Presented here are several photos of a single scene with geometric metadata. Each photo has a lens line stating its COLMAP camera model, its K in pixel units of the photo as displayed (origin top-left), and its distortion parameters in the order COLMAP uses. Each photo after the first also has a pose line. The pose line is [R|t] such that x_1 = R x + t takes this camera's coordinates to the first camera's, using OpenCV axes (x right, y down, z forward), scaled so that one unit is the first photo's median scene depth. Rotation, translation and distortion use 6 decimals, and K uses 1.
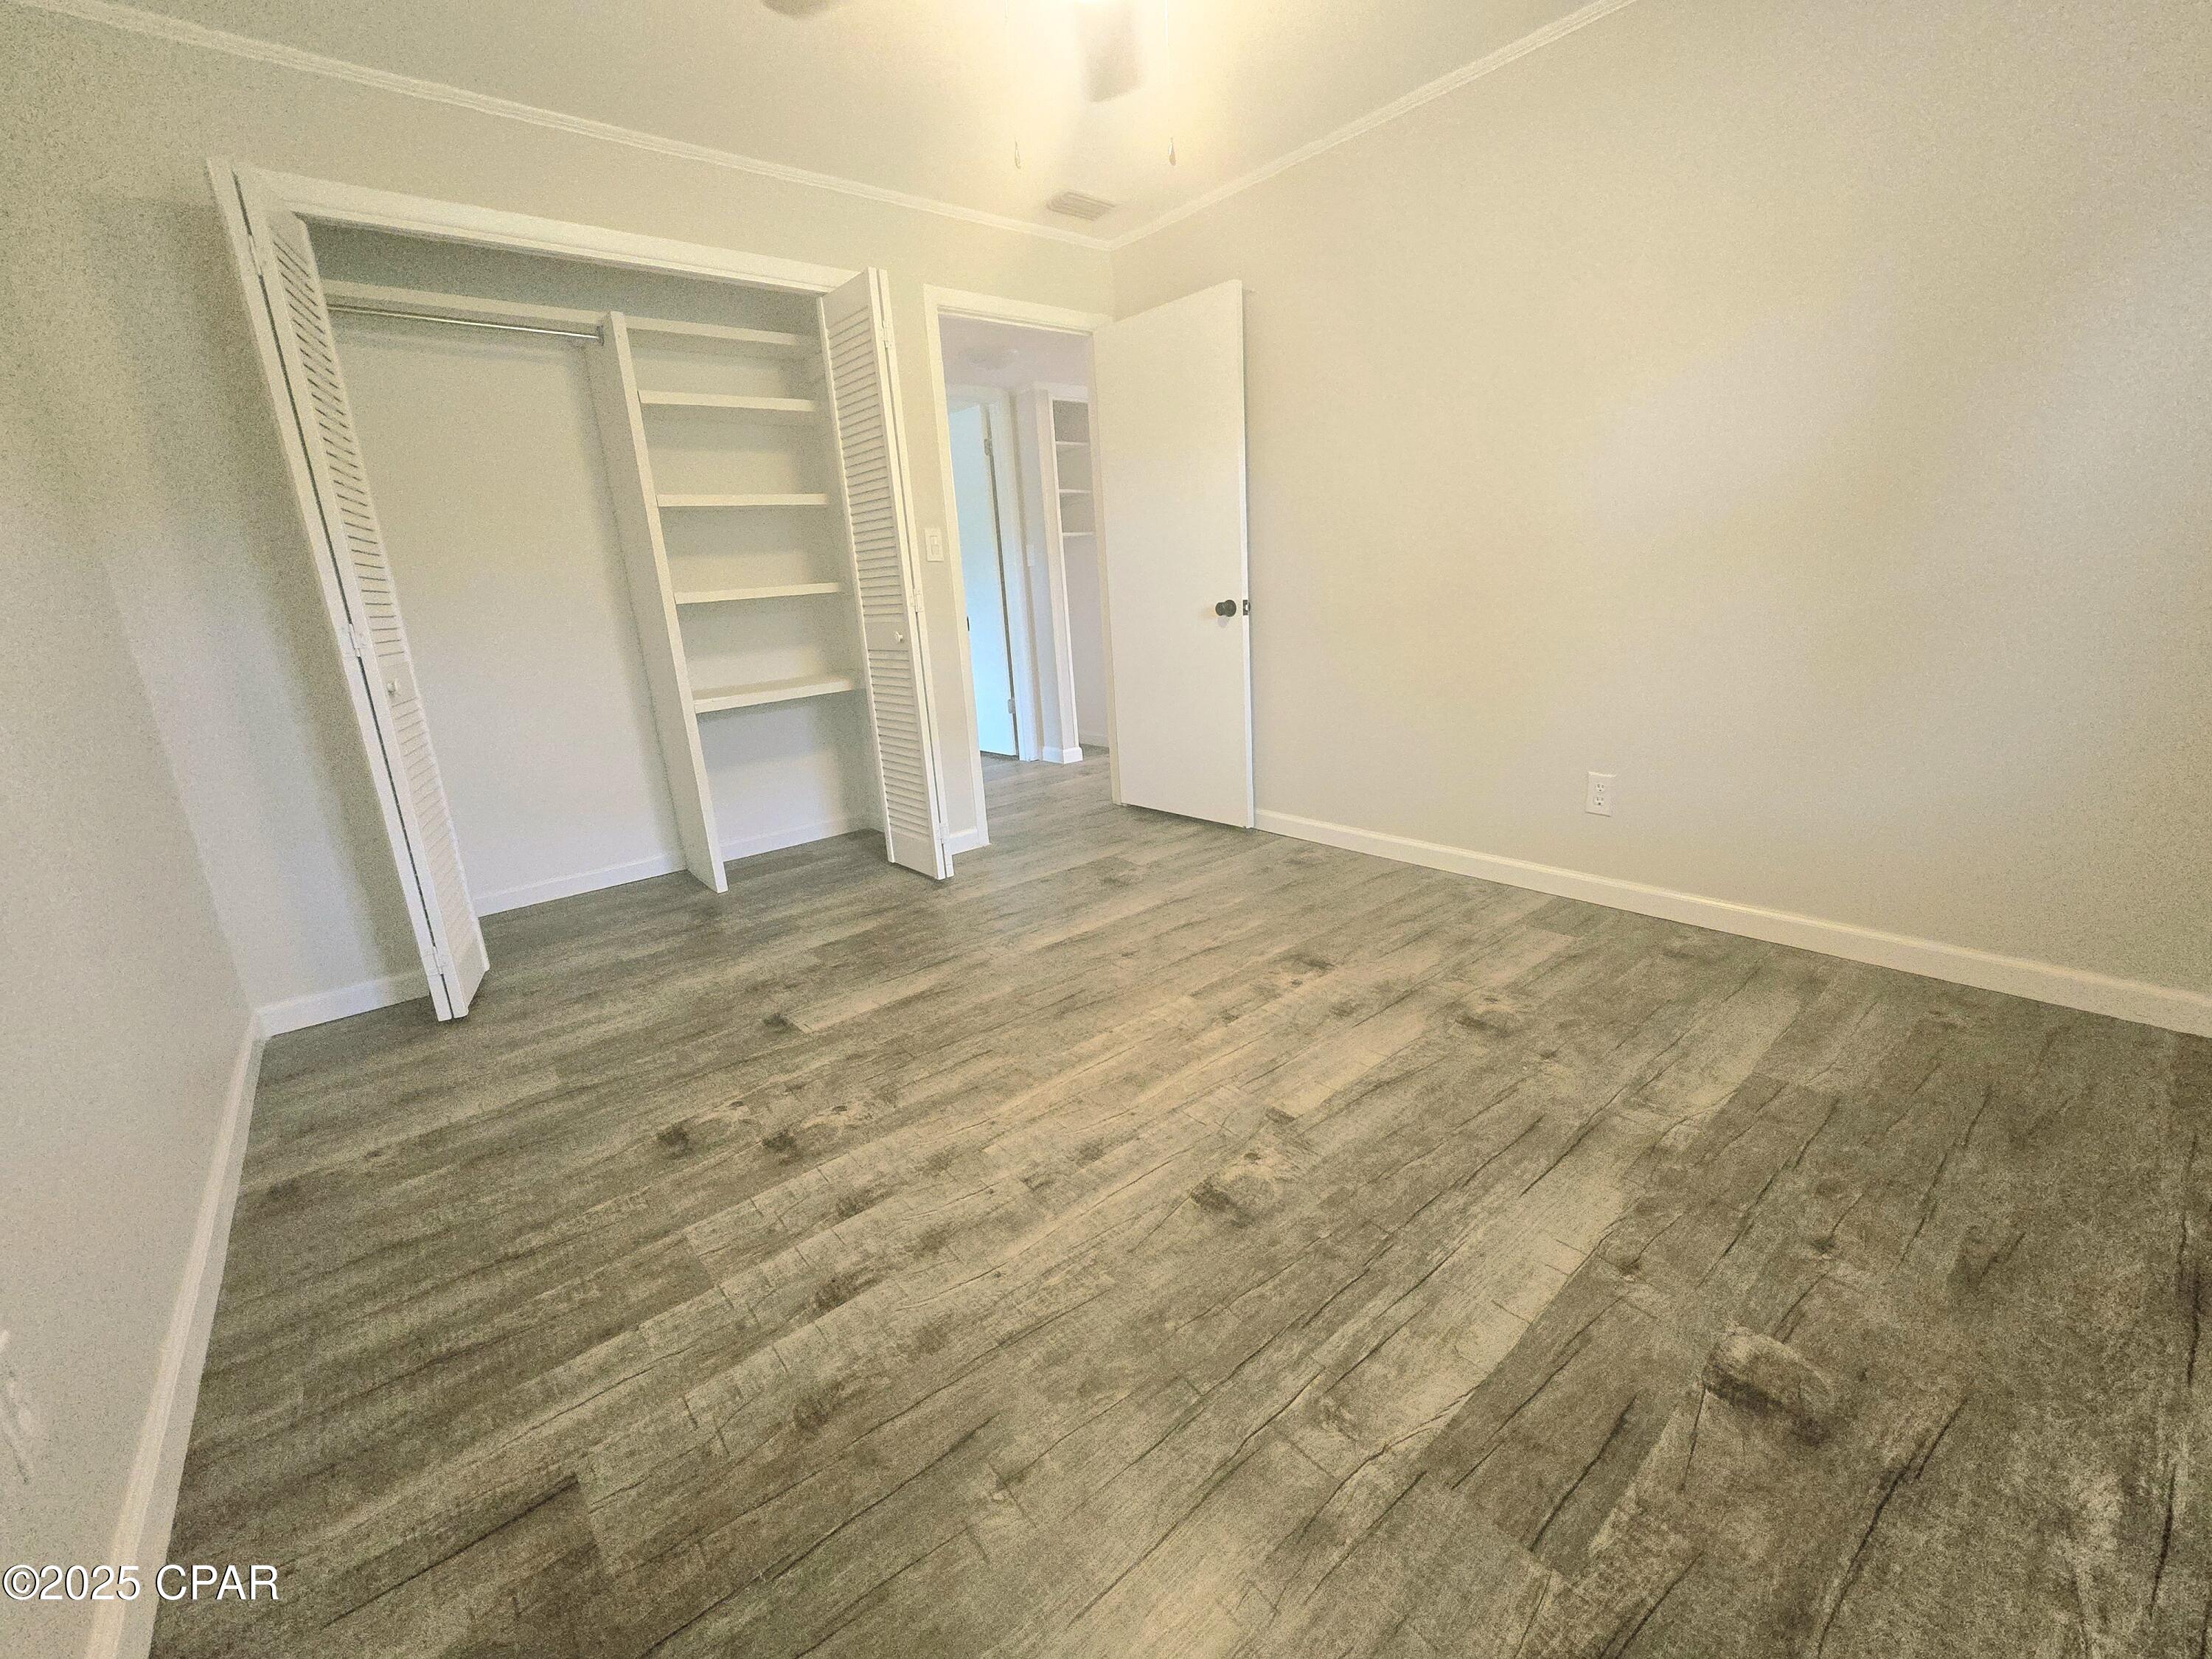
lens RADIAL K [[905.6, 0, 1109.0], [0, 905.6, 813.1], [0, 0, 1]] dist [-0.006076, 0.001575]
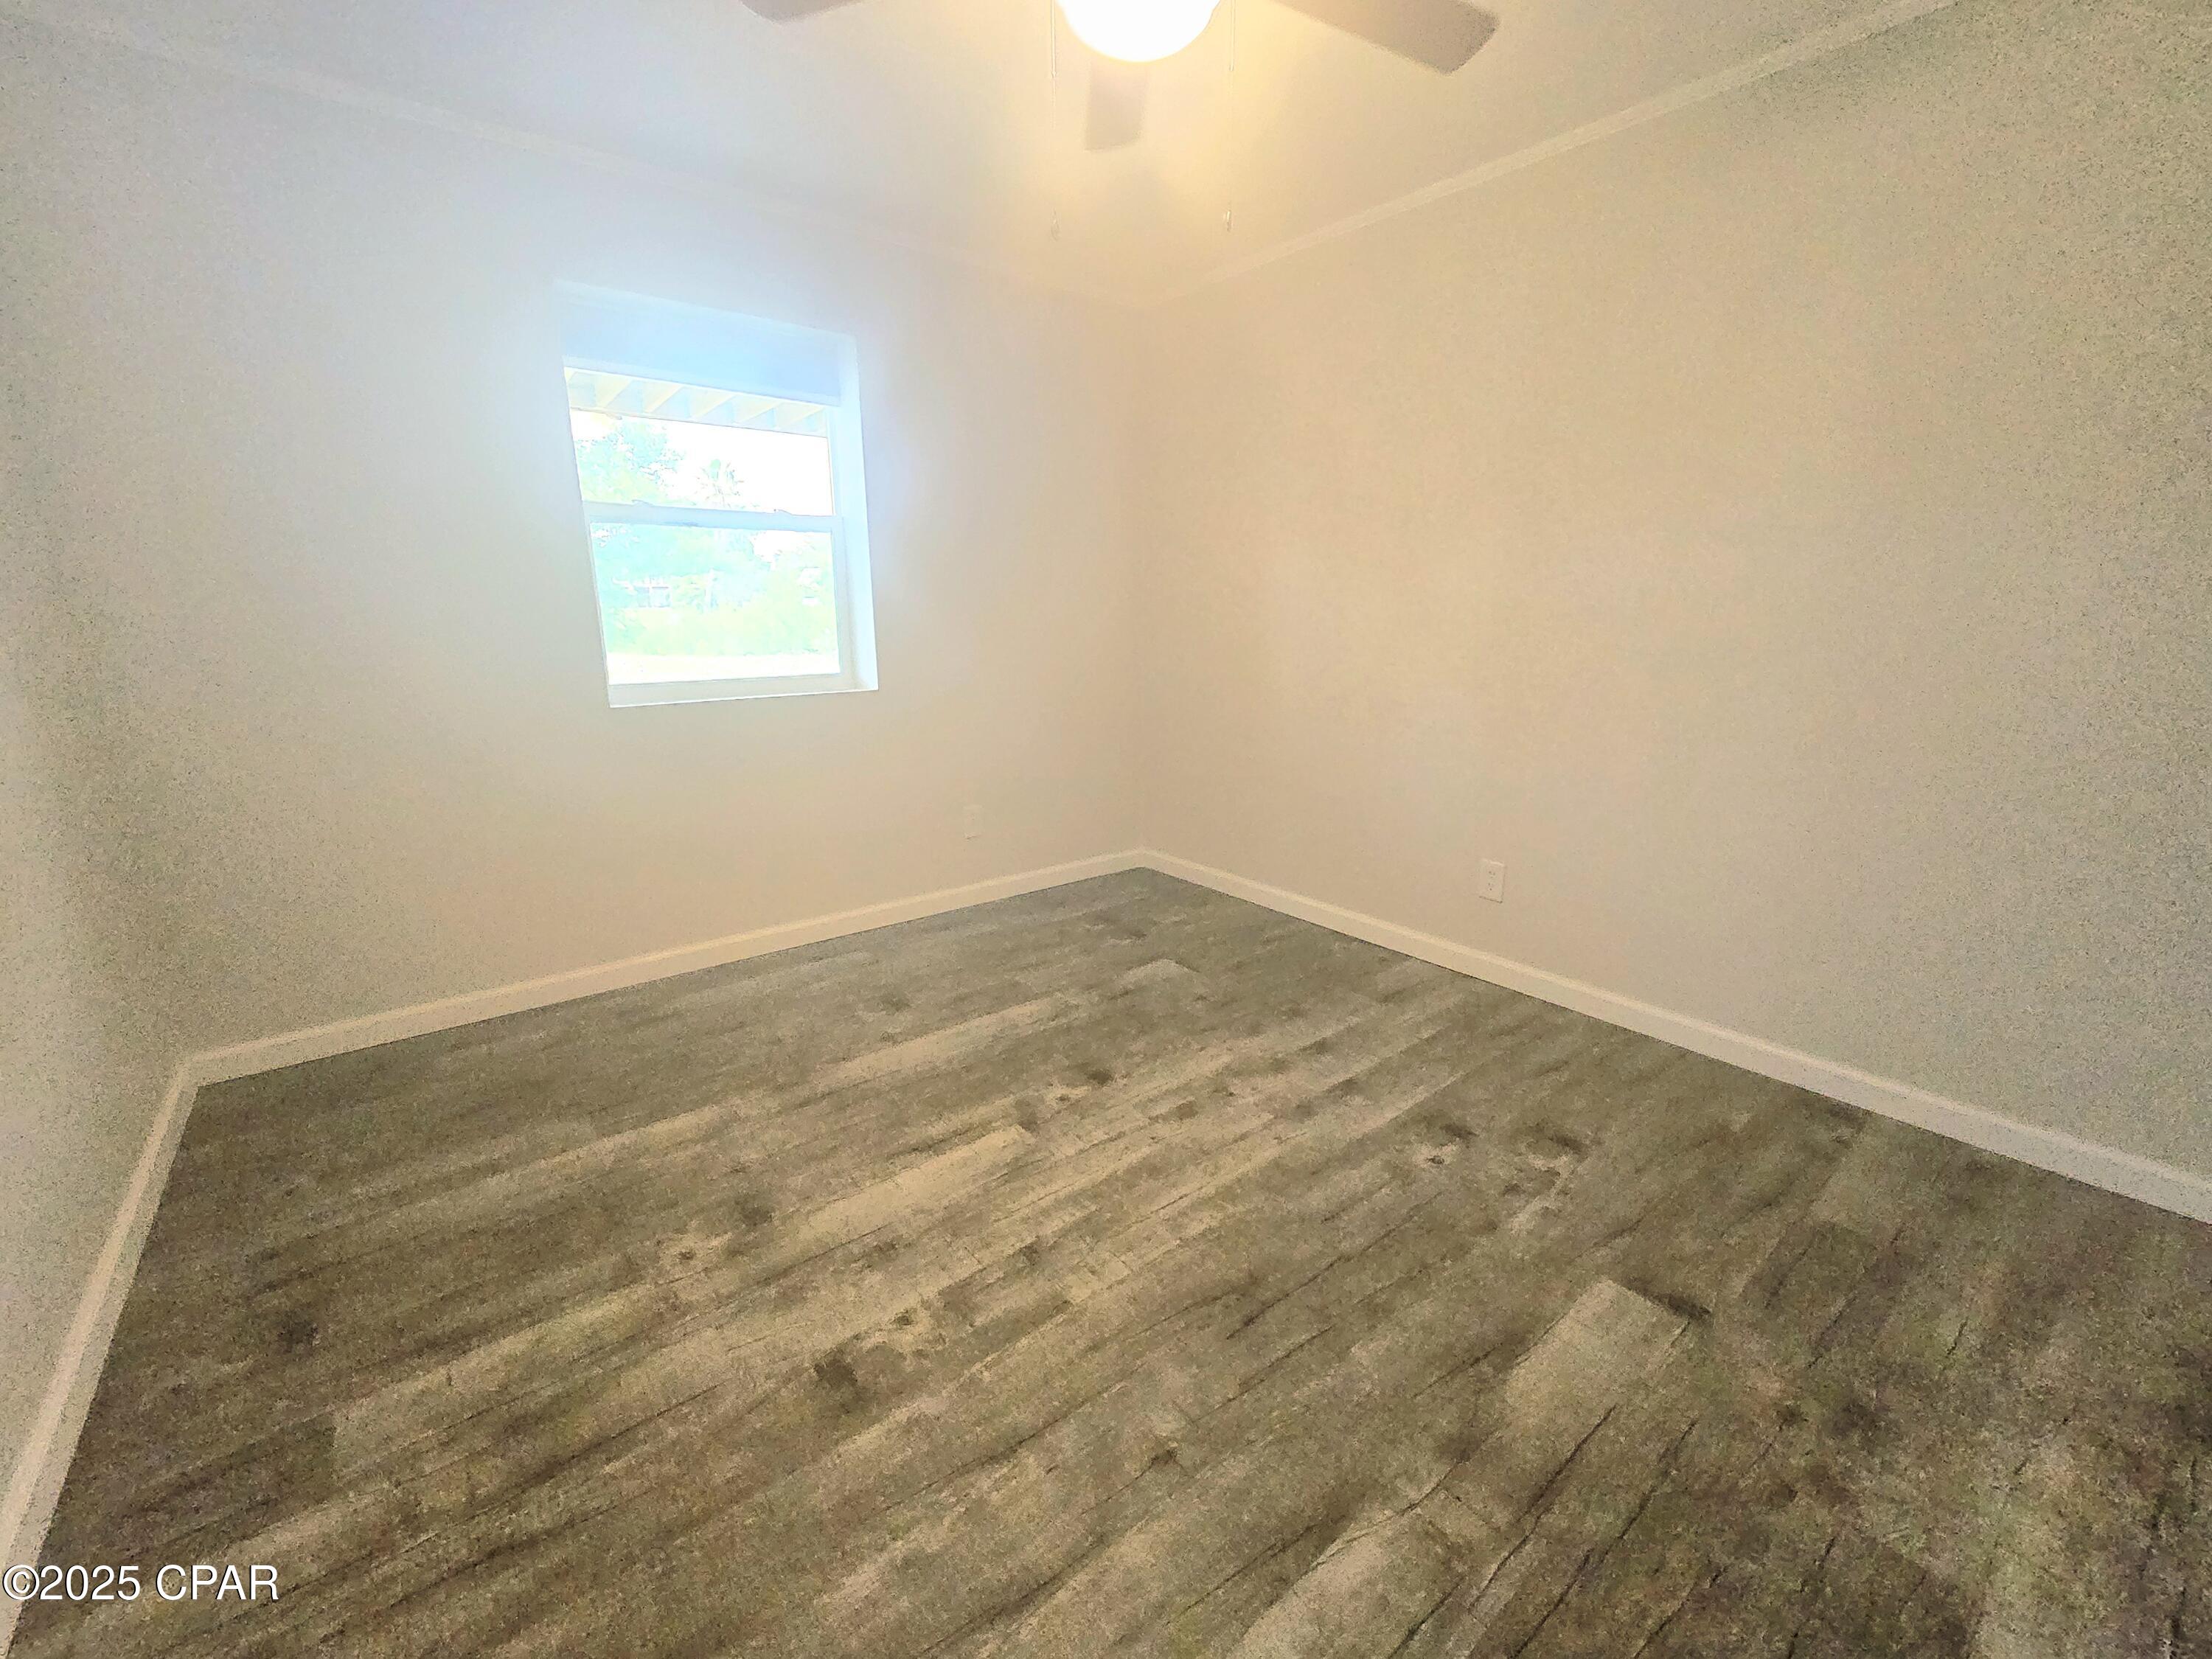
lens RADIAL K [[905.6, 0, 1109.0], [0, 905.6, 813.1], [0, 0, 1]] dist [-0.006076, 0.001575]
pose [[-0.997813, 0.056436, 0.034417, 0.019149], [0.065930, 0.887286, 0.456484, -0.524978], [-0.004776, 0.457755, -0.889066, 1.741899]]
